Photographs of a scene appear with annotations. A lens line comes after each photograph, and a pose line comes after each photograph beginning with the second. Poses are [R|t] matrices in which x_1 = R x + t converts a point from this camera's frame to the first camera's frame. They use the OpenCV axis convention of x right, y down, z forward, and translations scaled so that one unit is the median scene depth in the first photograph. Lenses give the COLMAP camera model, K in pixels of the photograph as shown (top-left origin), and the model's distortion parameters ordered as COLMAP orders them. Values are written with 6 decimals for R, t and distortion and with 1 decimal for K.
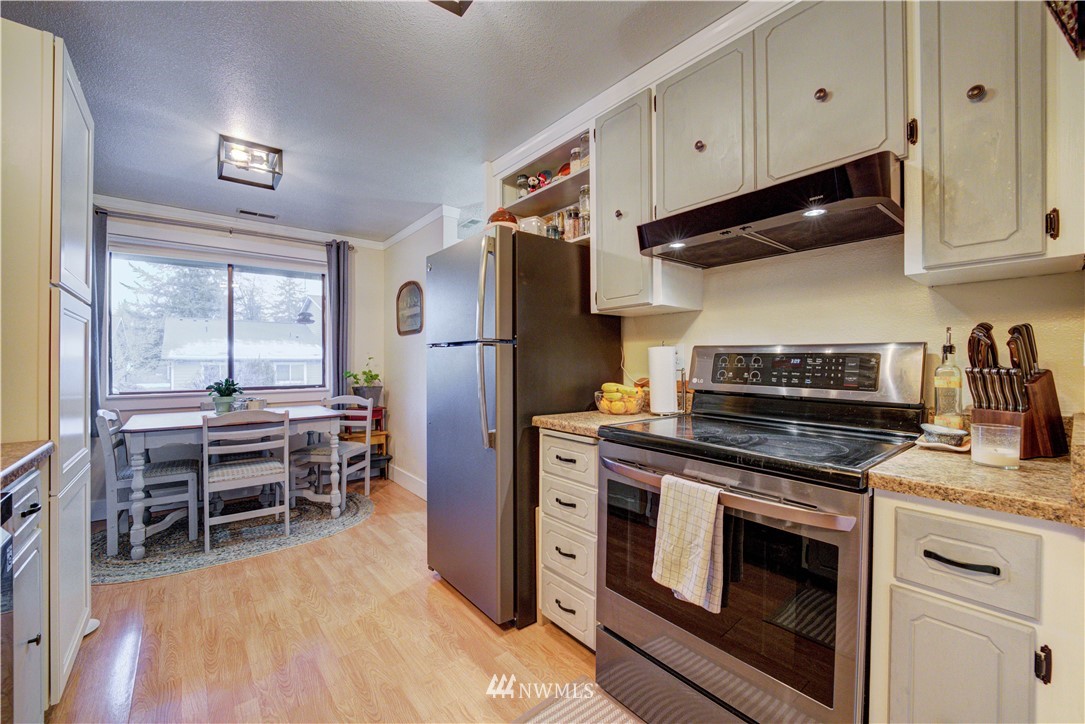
lens RADIAL K [[448.8, 0, 542.5], [0, 448.8, 362.0], [0, 0, 1]] dist [-0.012826, -0.000301]
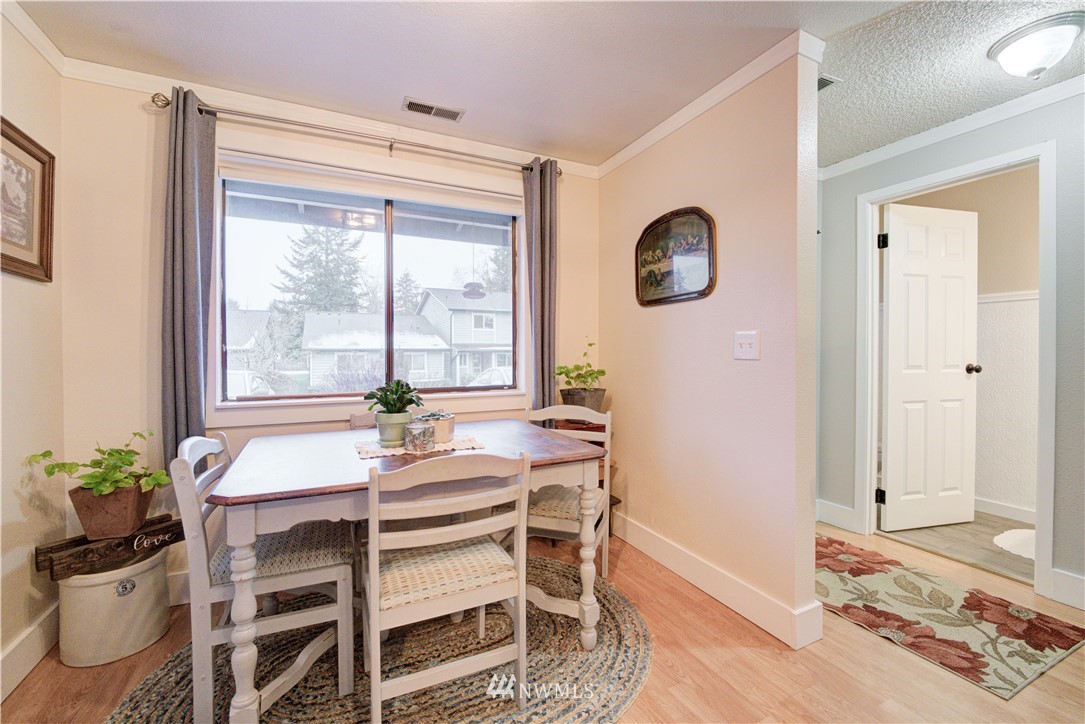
lens RADIAL K [[415.7, 0, 547.2], [0, 415.7, 354.0], [0, 0, 1]] dist [-0.007551, -0.000028]
pose [[0.984461, 0.001712, -0.175595, -0.374149], [-0.000921, 0.999989, 0.004586, 0.002027], [0.175601, -0.004353, 0.984452, 0.451854]]
